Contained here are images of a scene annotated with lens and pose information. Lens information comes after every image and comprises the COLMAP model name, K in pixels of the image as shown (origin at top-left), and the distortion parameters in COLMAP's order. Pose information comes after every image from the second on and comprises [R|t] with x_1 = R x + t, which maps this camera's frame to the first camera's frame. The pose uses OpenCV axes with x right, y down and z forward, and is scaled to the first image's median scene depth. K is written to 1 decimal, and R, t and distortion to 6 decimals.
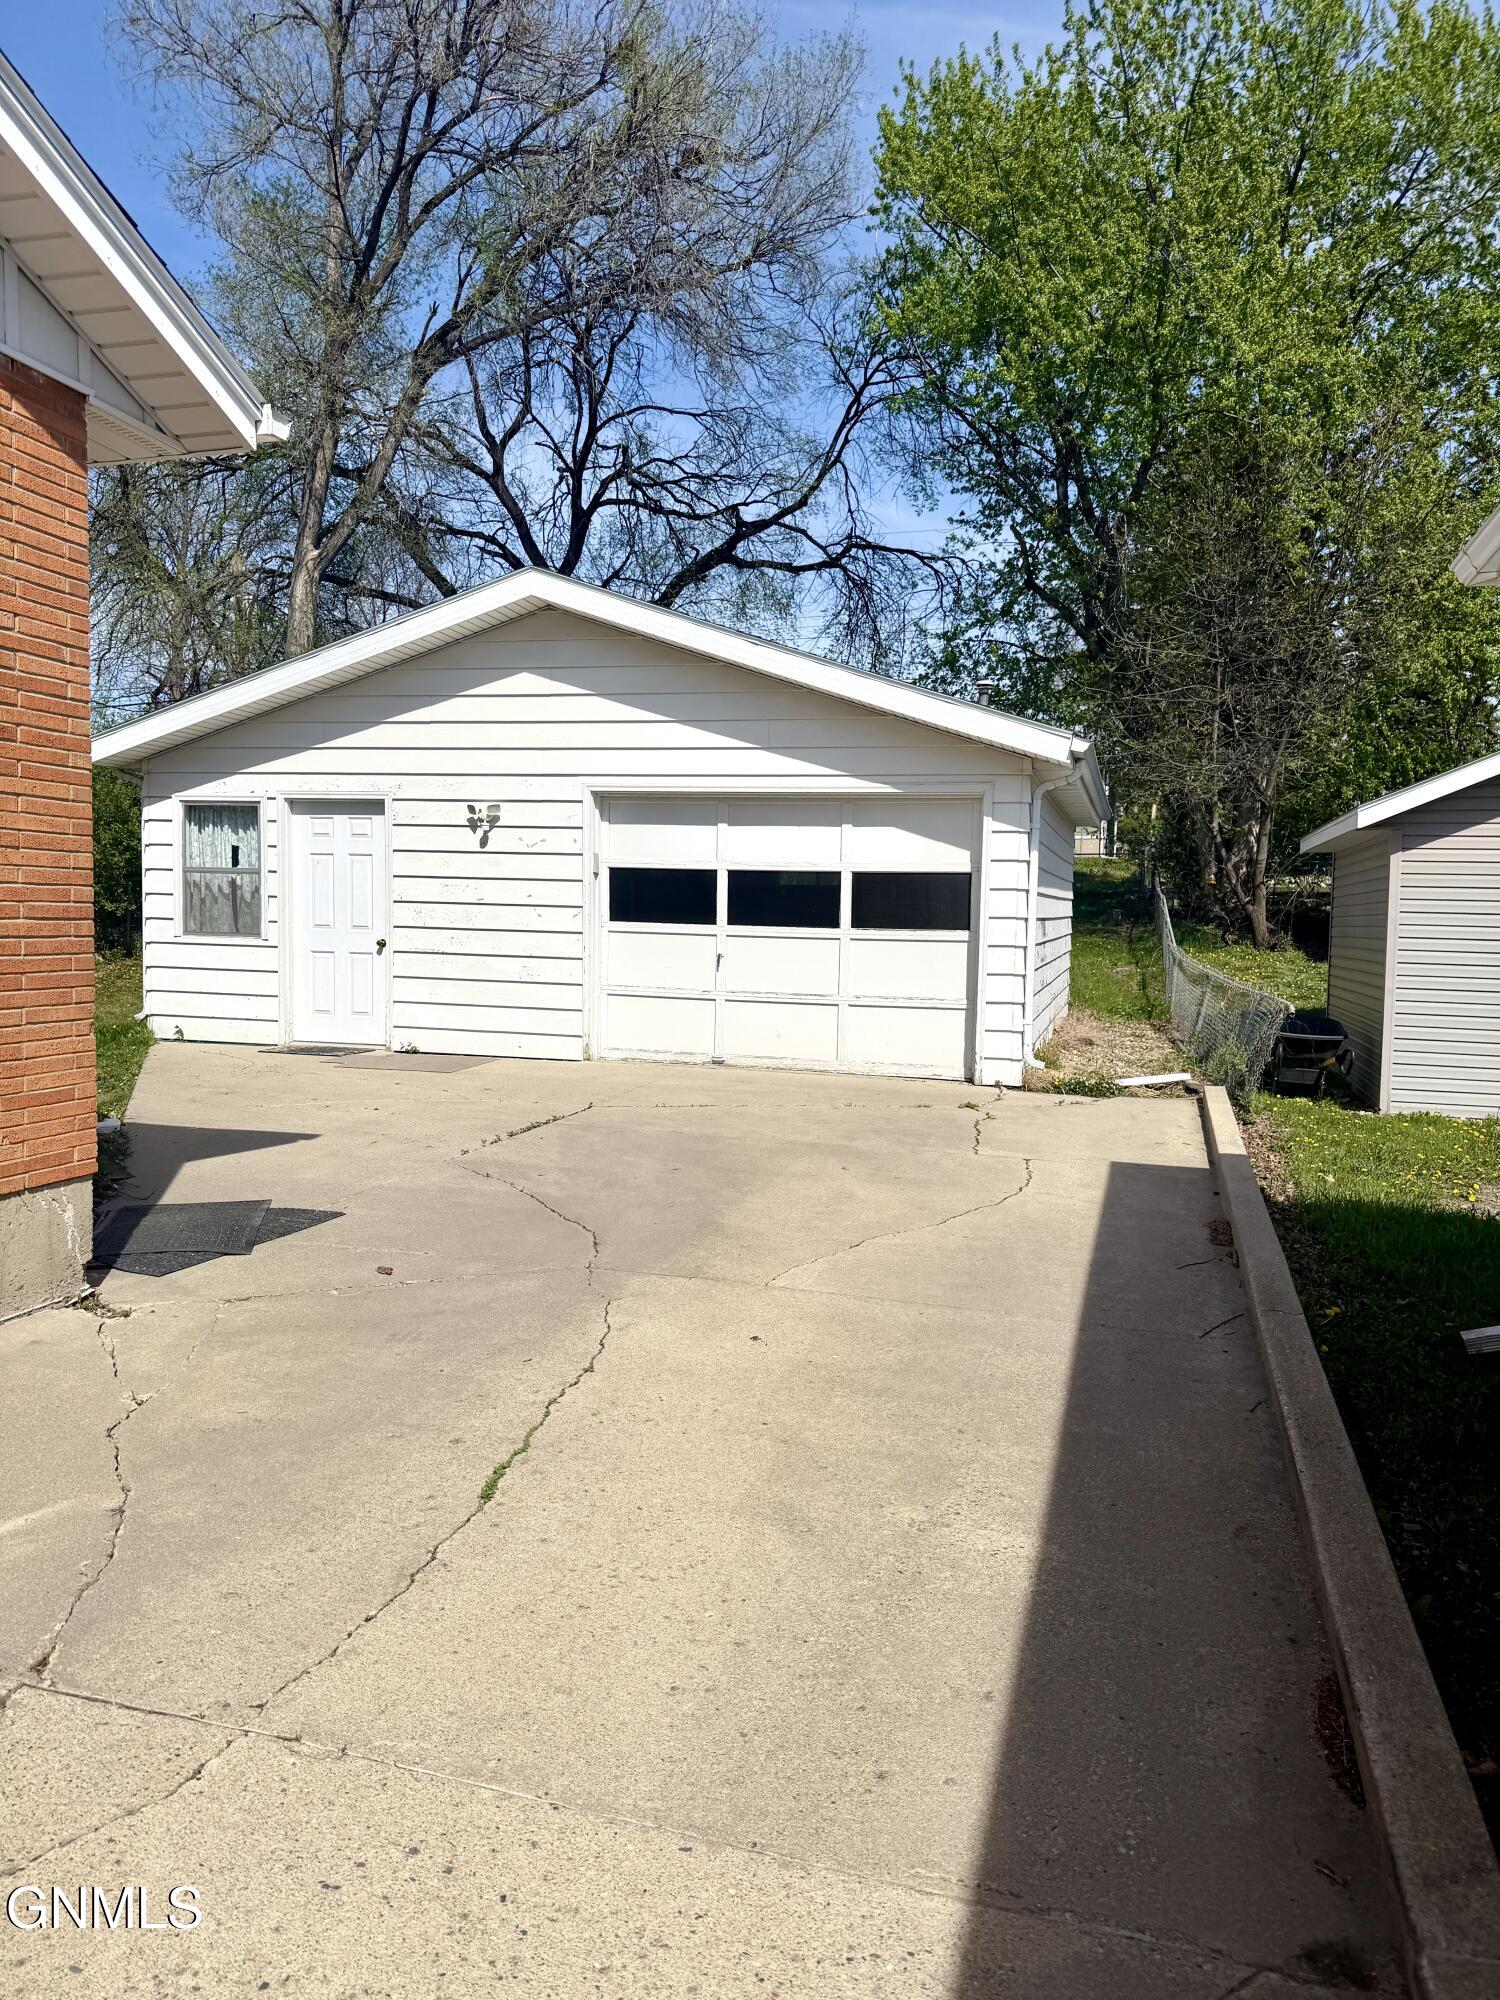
lens RADIAL K [[1395.7, 0, 750.0], [0, 1395.7, 1000.0], [0, 0, 1]] dist [0.127079, -0.141365]
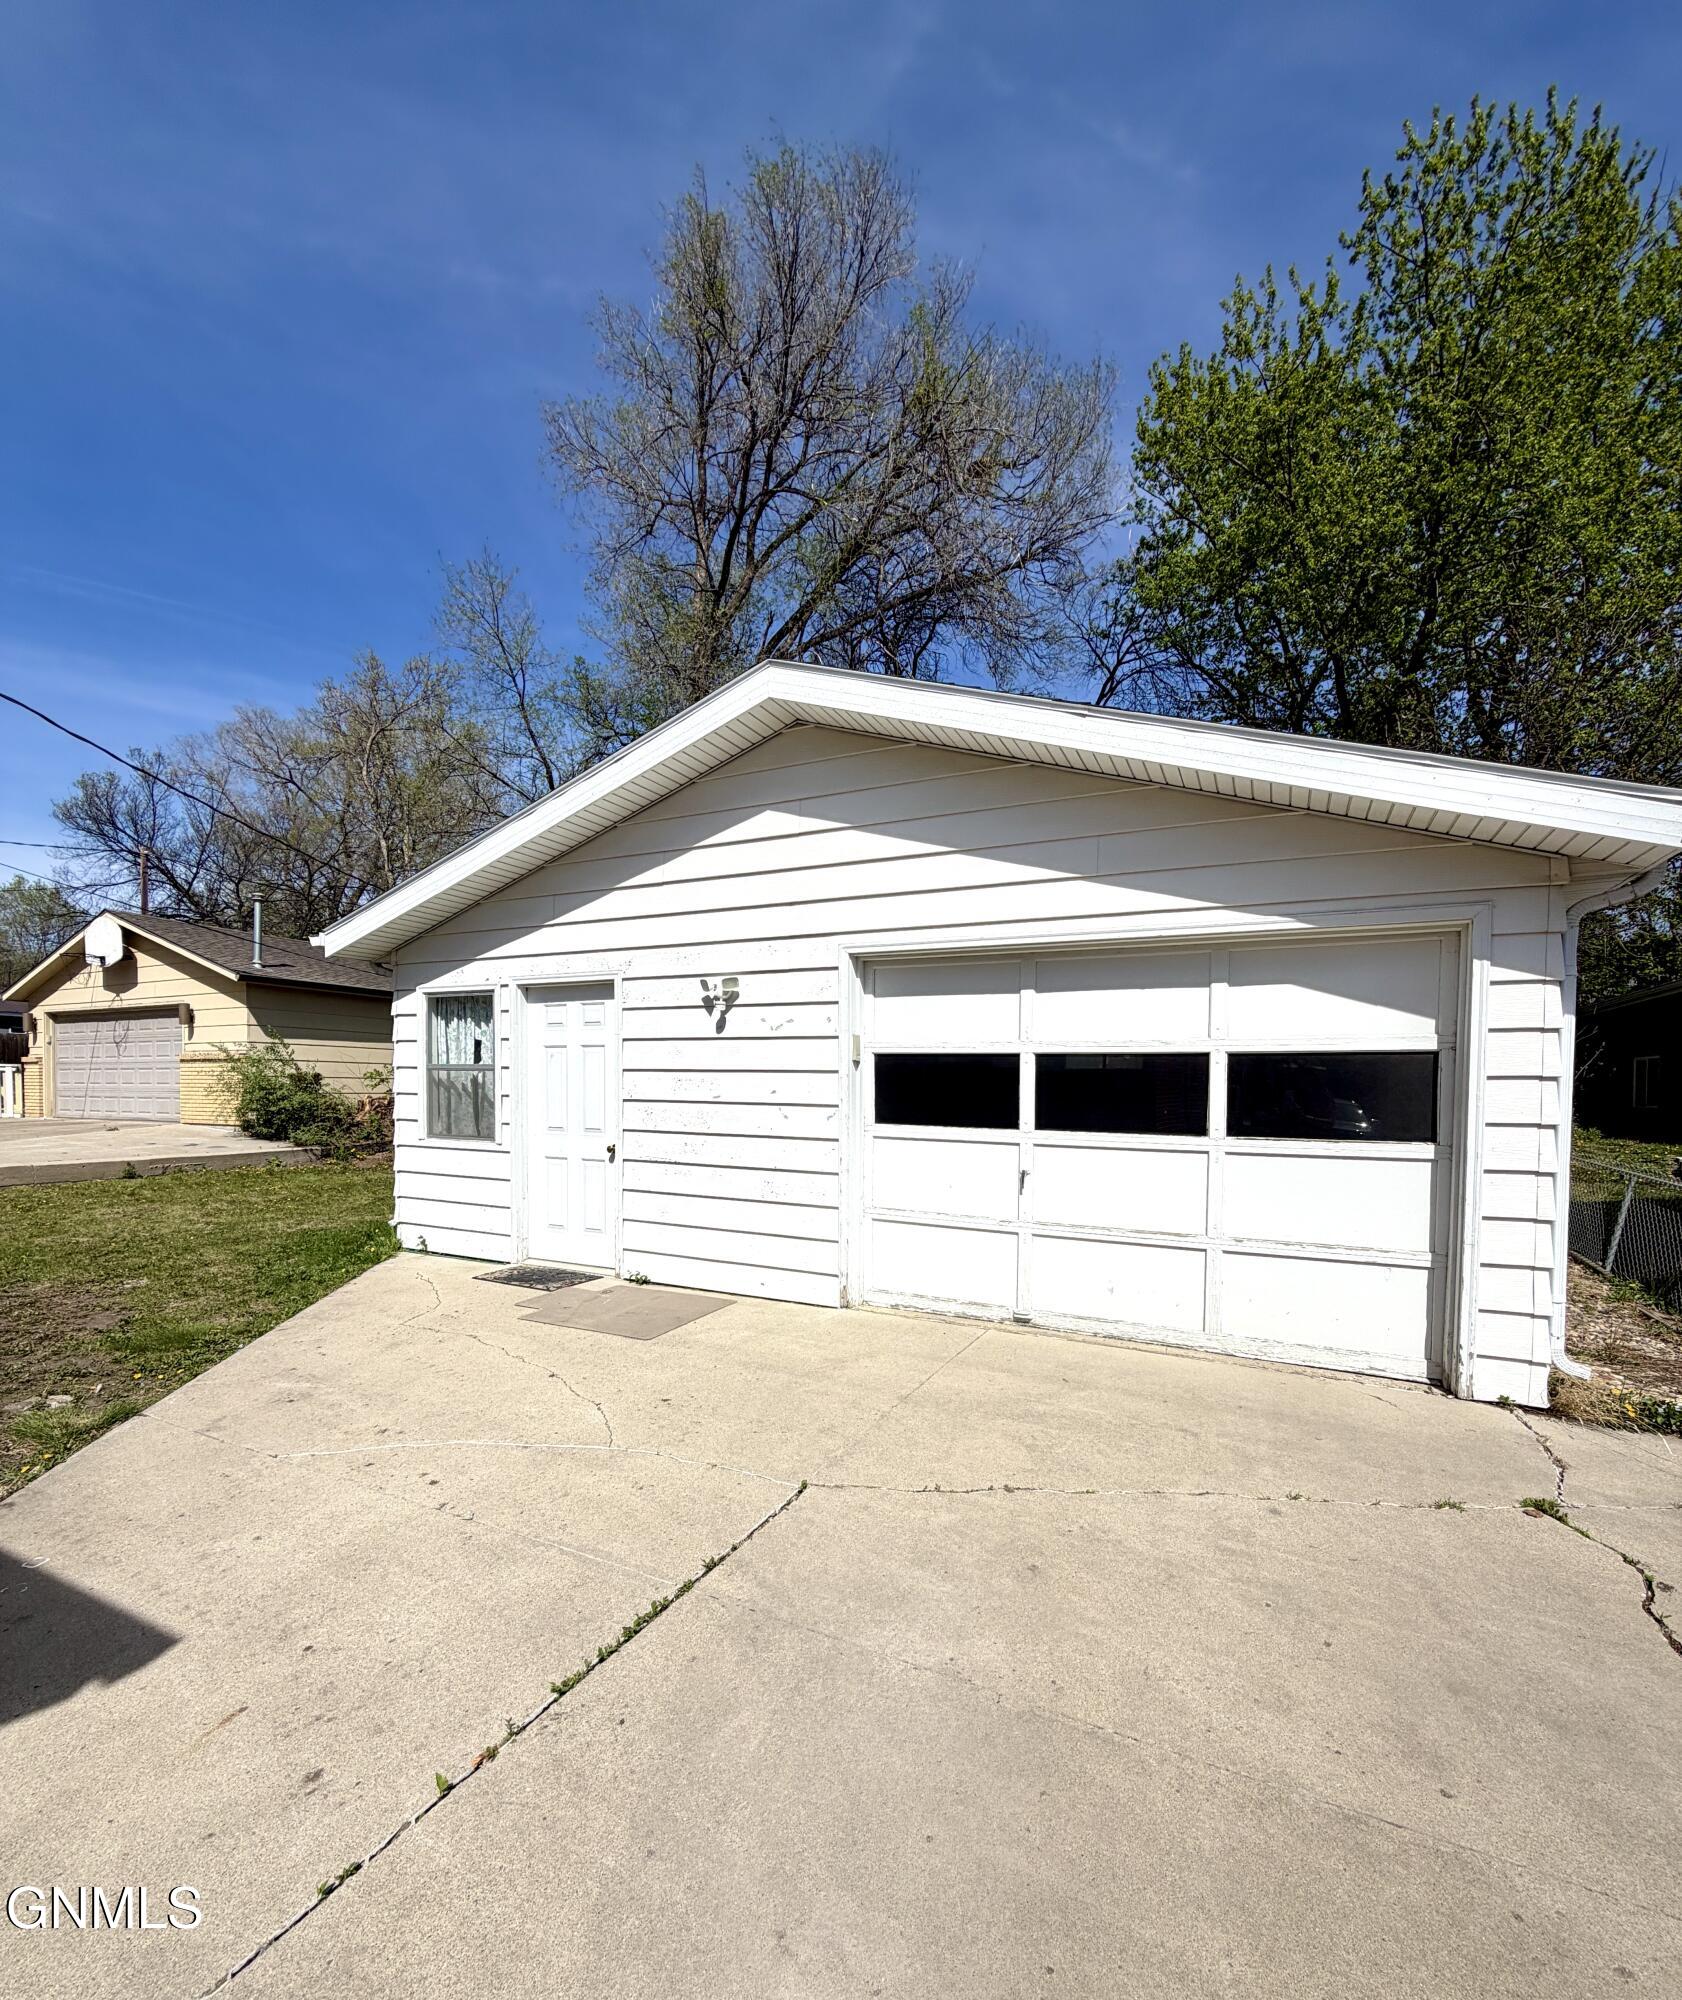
lens RADIAL K [[892.2, 0, 837.6], [0, 892.2, 1116.8], [0, 0, 1]] dist [0.000413, 0.000102]
pose [[0.981666, -0.004392, -0.190559, -0.026884], [-0.001647, 0.999502, -0.031520, -0.043750], [0.190602, 0.031256, 0.981170, 0.504376]]
